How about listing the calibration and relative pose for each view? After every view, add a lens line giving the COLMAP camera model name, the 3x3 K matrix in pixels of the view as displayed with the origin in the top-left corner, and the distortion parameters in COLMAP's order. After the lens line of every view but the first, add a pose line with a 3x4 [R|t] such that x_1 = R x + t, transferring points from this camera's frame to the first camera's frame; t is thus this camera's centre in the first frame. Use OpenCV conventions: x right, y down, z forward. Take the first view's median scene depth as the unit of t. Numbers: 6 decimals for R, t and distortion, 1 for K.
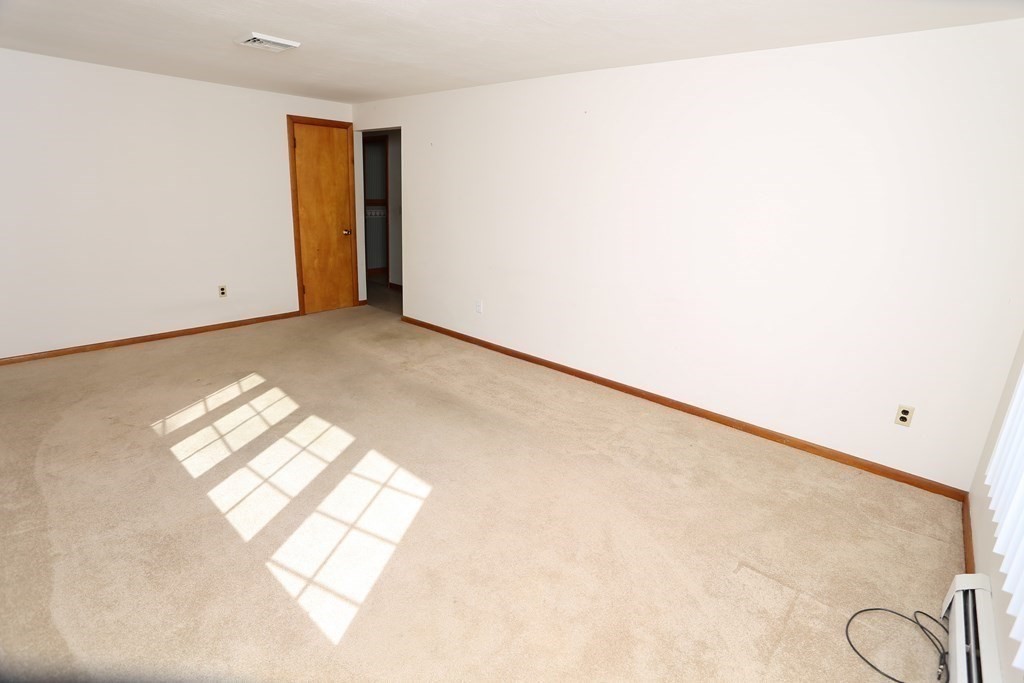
lens RADIAL K [[490.7, 0, 517.4], [0, 490.7, 331.7], [0, 0, 1]] dist [-0.058684, 0.028717]
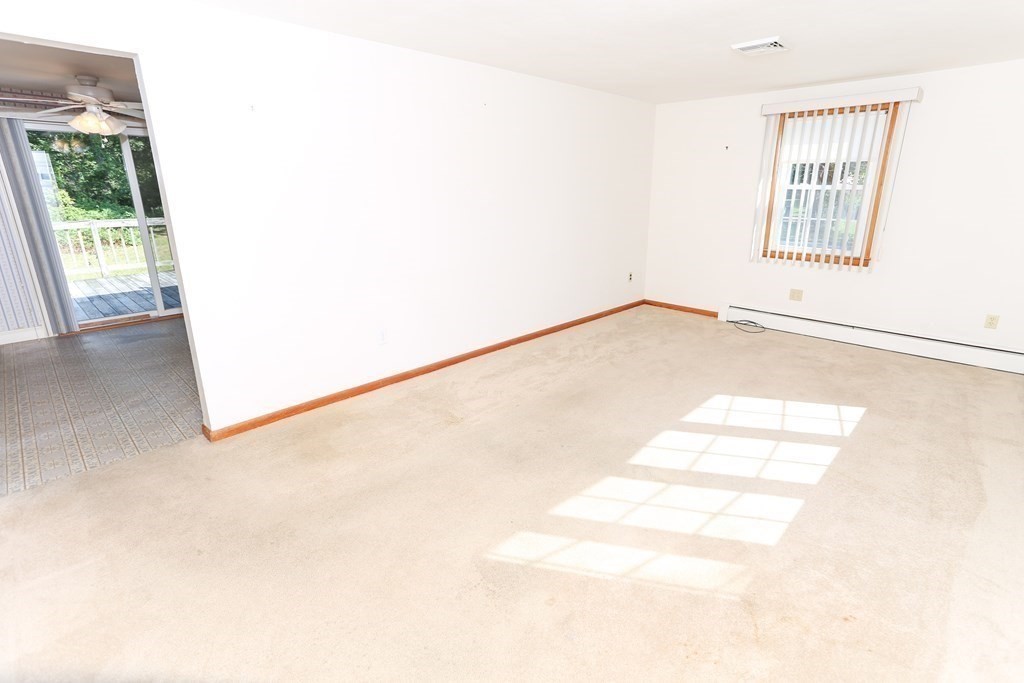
lens RADIAL K [[490.7, 0, 517.4], [0, 490.7, 331.7], [0, 0, 1]] dist [-0.058684, 0.028717]
pose [[0.073007, -0.328032, 0.941841, -1.189466], [0.289472, 0.910678, 0.294740, -0.334253], [-0.954398, 0.251119, 0.161442, 1.049003]]
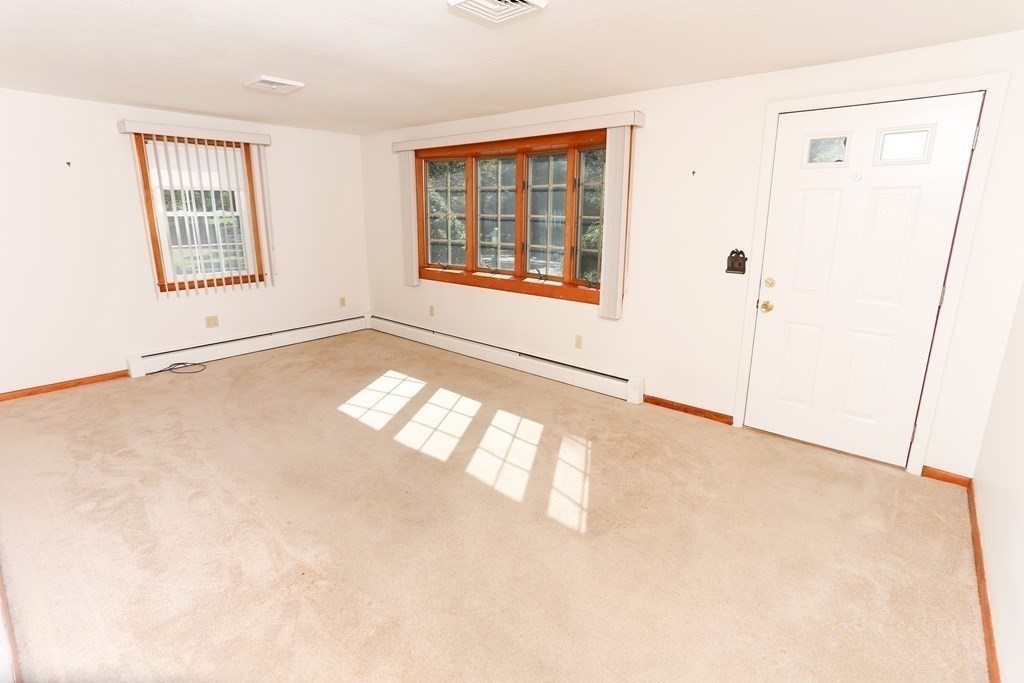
lens RADIAL K [[490.7, 0, 517.4], [0, 490.7, 331.7], [0, 0, 1]] dist [-0.058684, 0.028717]
pose [[-0.998585, -0.051176, -0.014446, -0.562636], [-0.051488, 0.862617, 0.503231, -0.522399], [-0.013292, 0.503263, -0.864031, 1.754209]]
